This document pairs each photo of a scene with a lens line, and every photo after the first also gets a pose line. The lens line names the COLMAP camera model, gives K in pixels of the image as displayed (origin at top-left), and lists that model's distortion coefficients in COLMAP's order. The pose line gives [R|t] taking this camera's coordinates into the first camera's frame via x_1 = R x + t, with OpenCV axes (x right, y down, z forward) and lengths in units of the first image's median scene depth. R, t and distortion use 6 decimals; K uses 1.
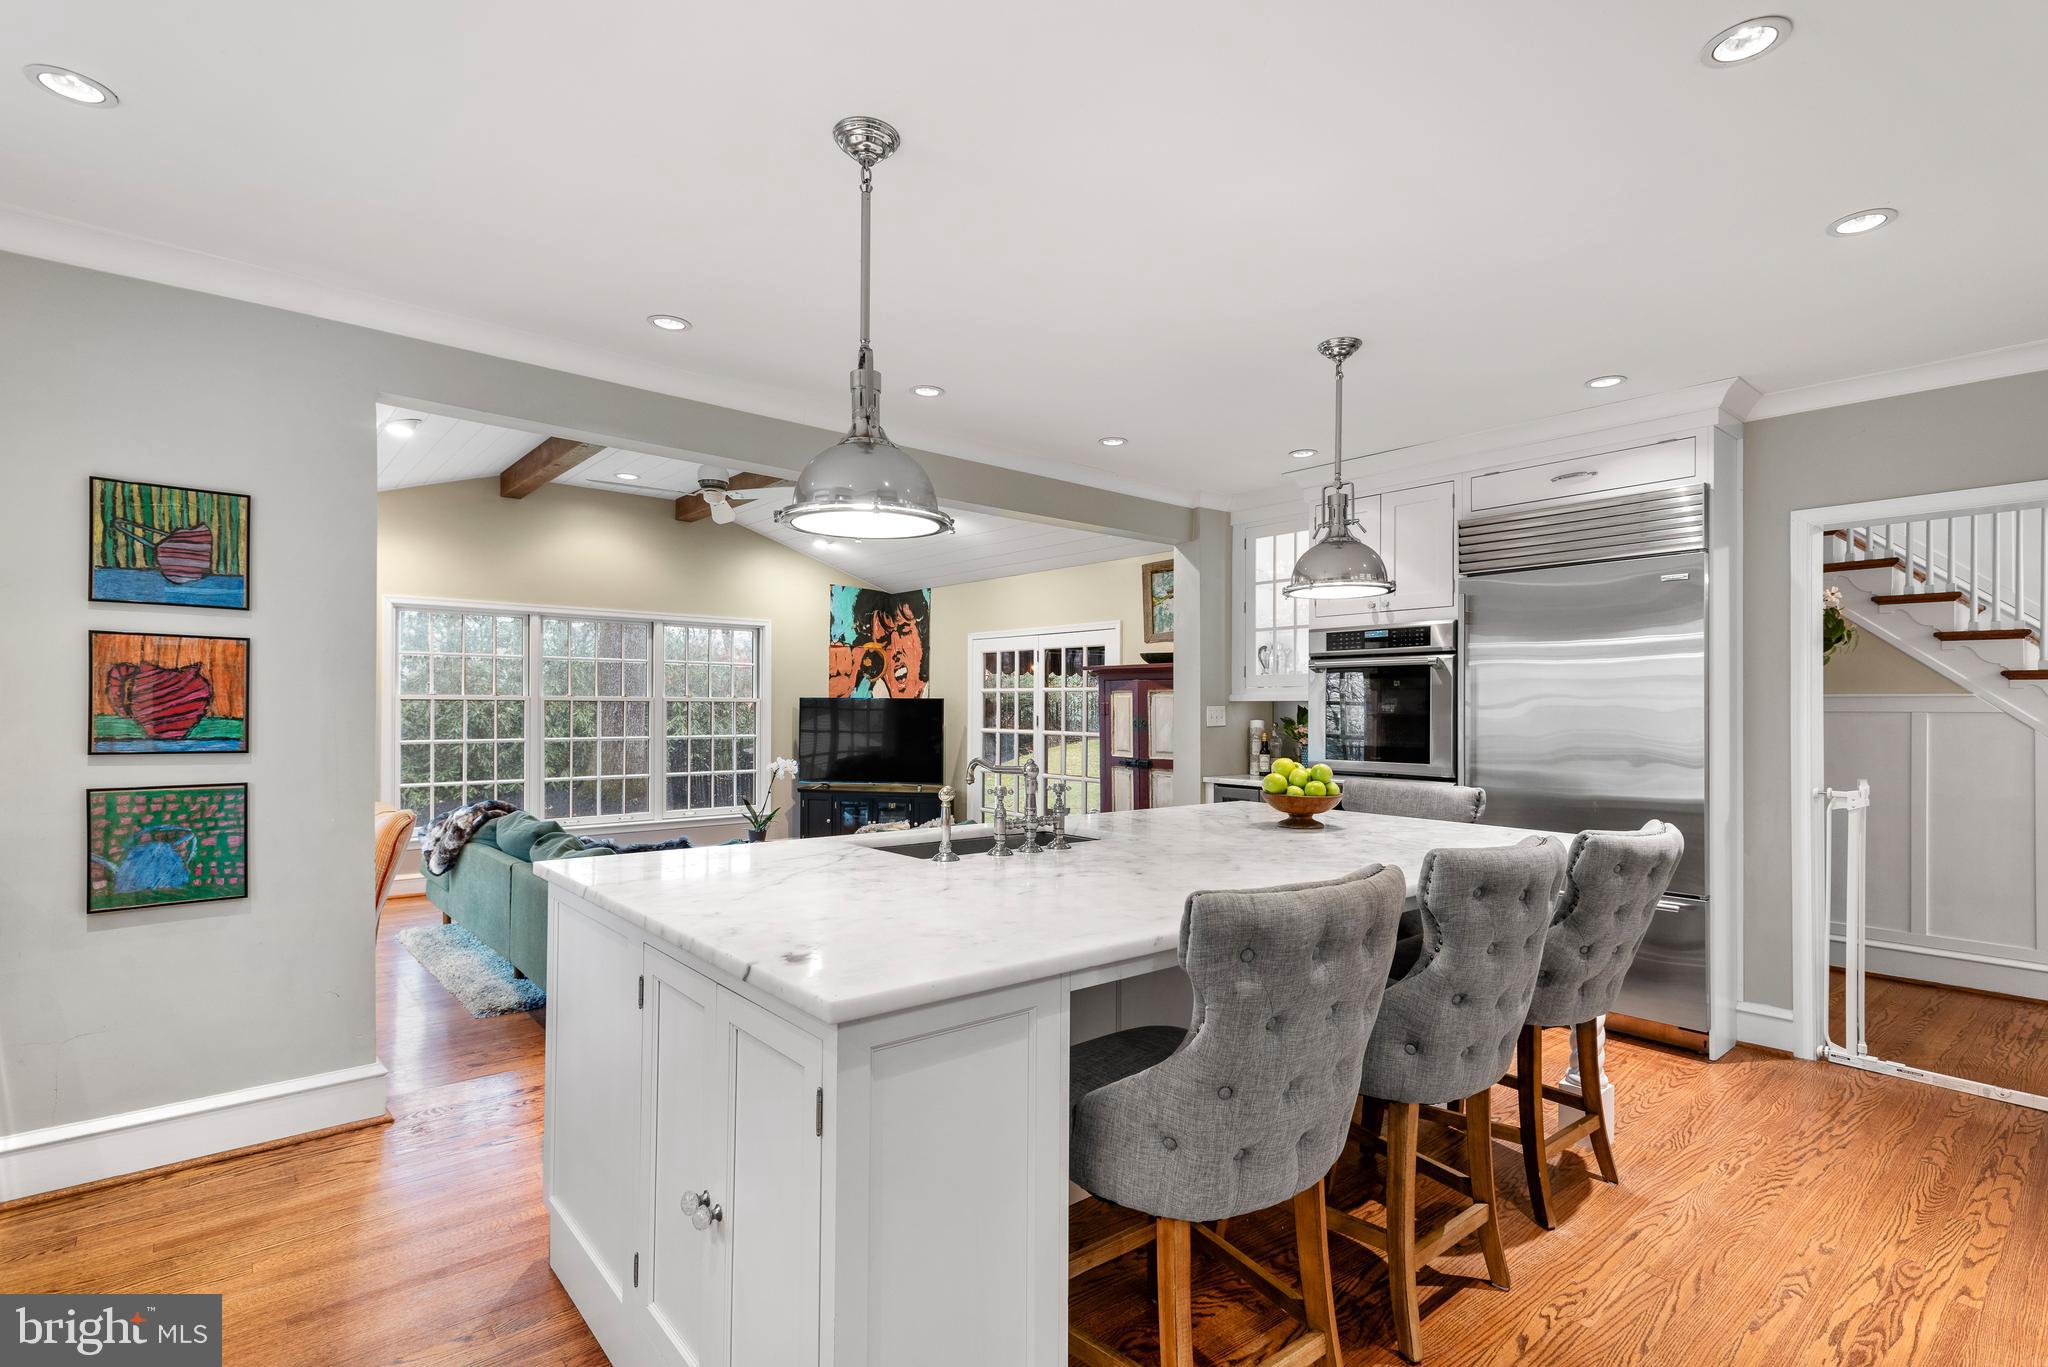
lens RADIAL K [[964.9, 0, 1018.0], [0, 964.9, 693.9], [0, 0, 1]] dist [0.023628, -0.011385]
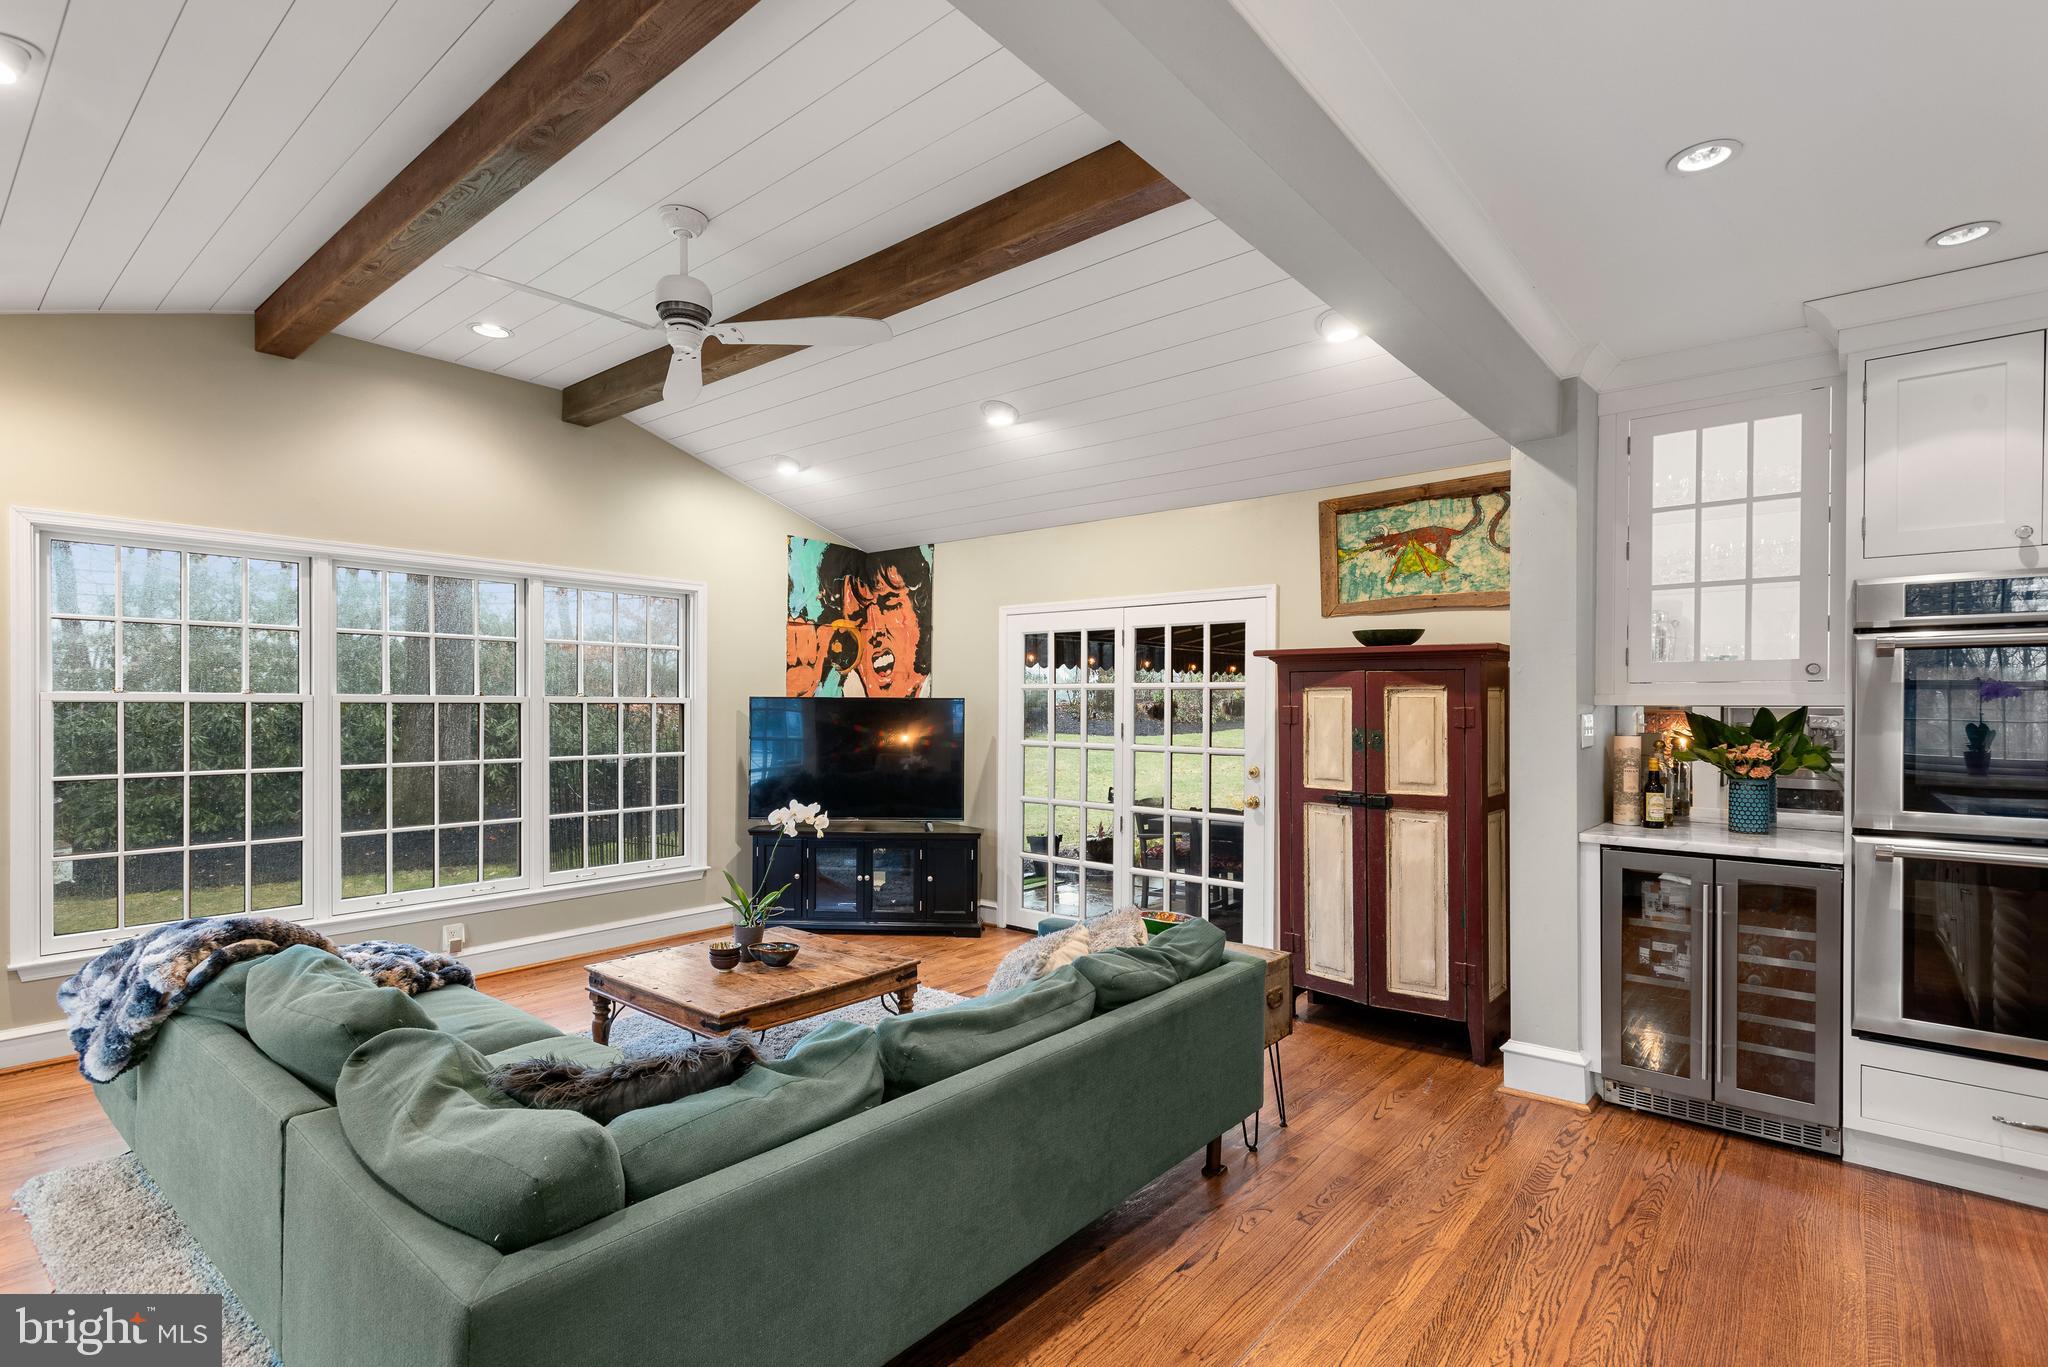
lens RADIAL K [[971.3, 0, 1026.6], [0, 971.3, 696.3], [0, 0, 1]] dist [0.029218, -0.012468]
pose [[0.985322, -0.000506, 0.170704, -0.146436], [-0.000639, 0.999978, 0.006654, -0.001129], [-0.170704, -0.006665, 0.985300, 0.277425]]
